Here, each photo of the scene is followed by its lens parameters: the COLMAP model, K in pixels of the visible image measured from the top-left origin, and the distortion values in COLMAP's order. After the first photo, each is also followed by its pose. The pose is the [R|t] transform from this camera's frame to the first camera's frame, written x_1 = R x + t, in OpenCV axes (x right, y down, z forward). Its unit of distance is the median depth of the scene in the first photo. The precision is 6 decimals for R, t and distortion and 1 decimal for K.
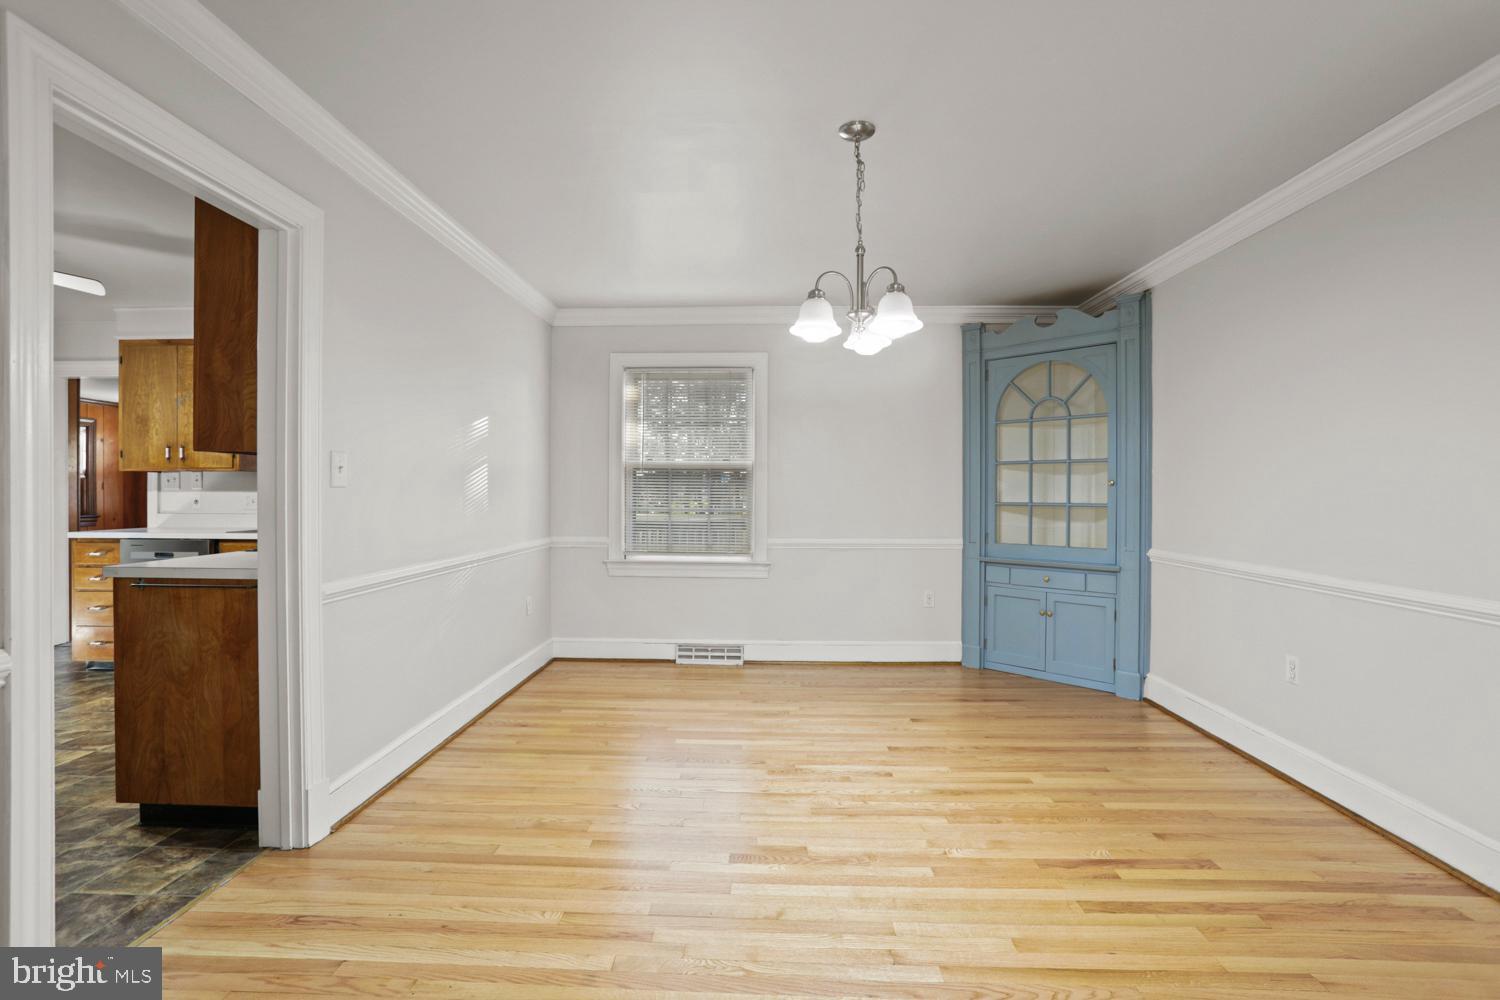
lens RADIAL K [[674.7, 0, 757.2], [0, 674.7, 493.8], [0, 0, 1]] dist [0.002611, 0.002439]
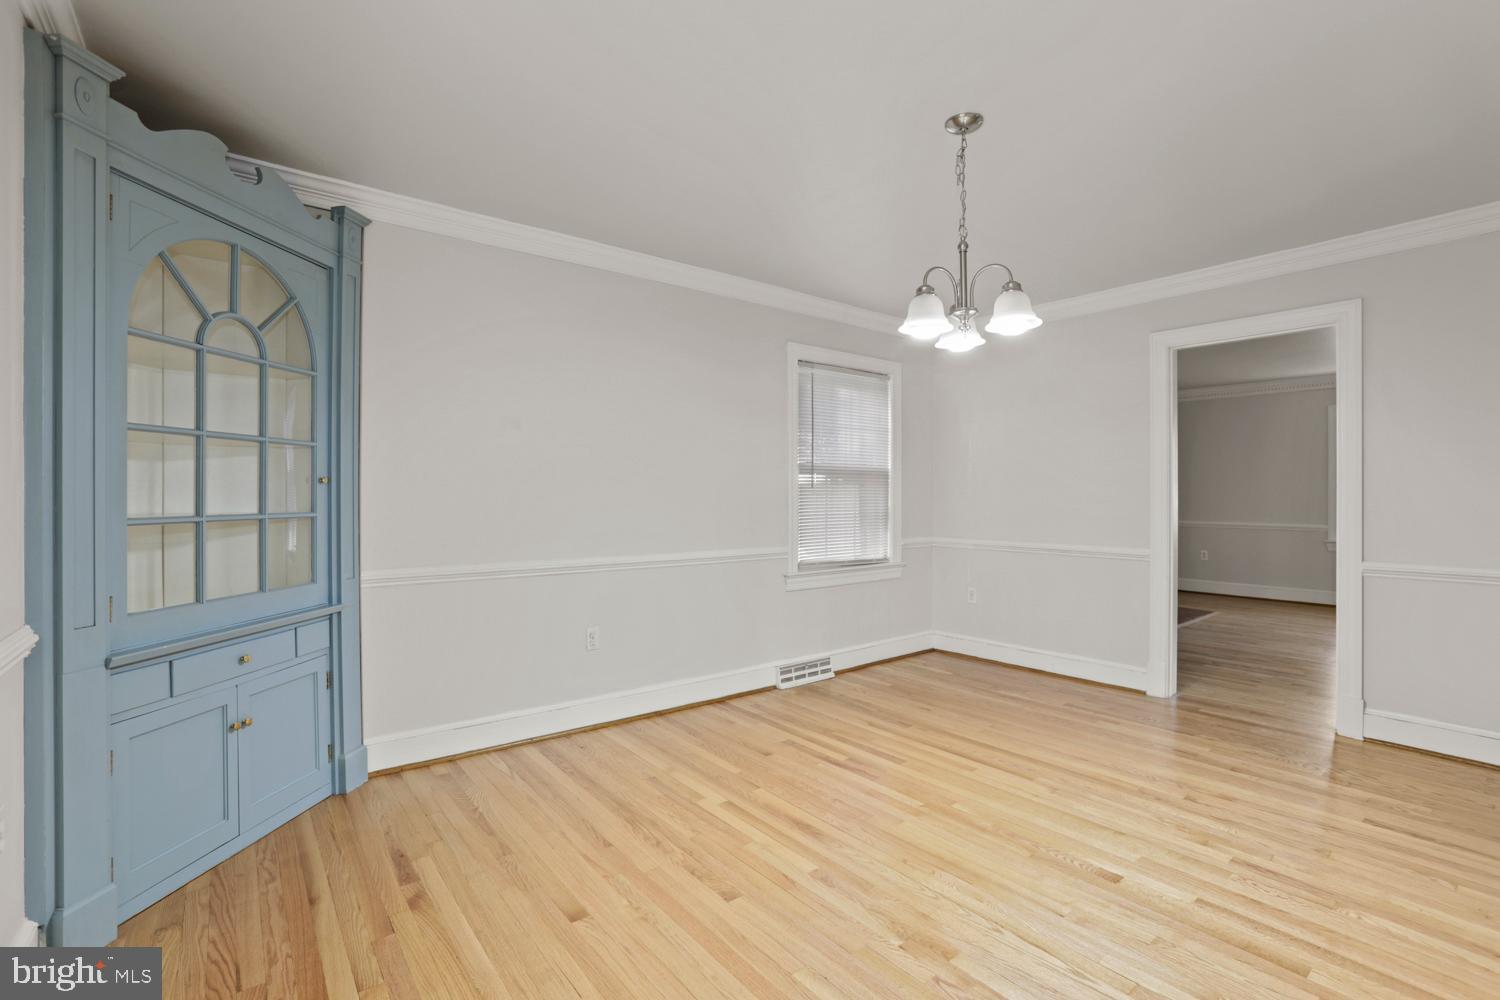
lens RADIAL K [[674.7, 0, 749.7], [0, 674.7, 496.1], [0, 0, 1]] dist [0.002611, 0.002439]
pose [[-0.626629, -0.007617, 0.779280, -0.260418], [-0.004648, 0.999971, 0.006037, -0.007416], [-0.779304, 0.000161, -0.626647, 1.158008]]
